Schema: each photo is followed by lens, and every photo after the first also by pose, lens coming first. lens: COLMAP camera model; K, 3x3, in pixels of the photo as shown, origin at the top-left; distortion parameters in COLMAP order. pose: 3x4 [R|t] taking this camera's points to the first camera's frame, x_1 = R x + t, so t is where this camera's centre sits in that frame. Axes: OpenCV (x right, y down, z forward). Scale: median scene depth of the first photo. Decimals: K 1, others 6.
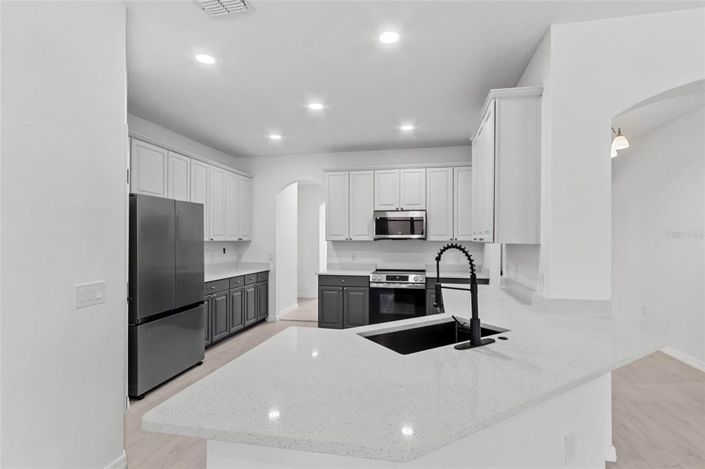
lens RADIAL K [[344.8, 0, 352.6], [0, 344.8, 237.1], [0, 0, 1]] dist [0.018404, 0.000306]
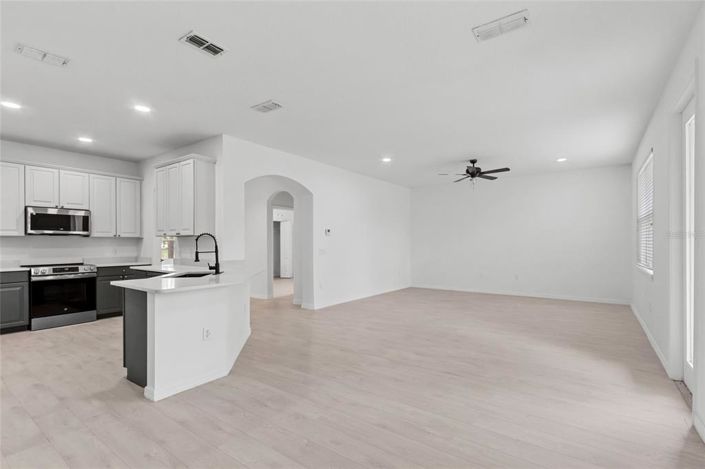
lens RADIAL K [[327.7, 0, 354.9], [0, 327.7, 245.2], [0, 0, 1]] dist [0.005437, -0.001264]
pose [[0.406781, -0.010331, 0.913467, -0.429947], [-0.002770, 0.999918, 0.012542, 0.022912], [-0.913522, -0.007632, 0.406718, -0.258371]]
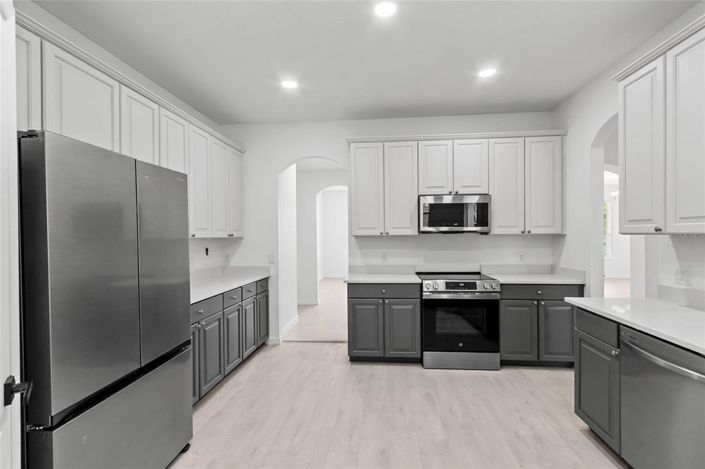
lens RADIAL K [[327.7, 0, 354.8], [0, 327.7, 237.6], [0, 0, 1]] dist [0.005437, -0.001264]
pose [[0.992005, -0.011602, 0.125665, -0.170554], [0.010495, 0.999900, 0.009466, 0.007851], [-0.125762, -0.008072, 0.992028, 0.319788]]
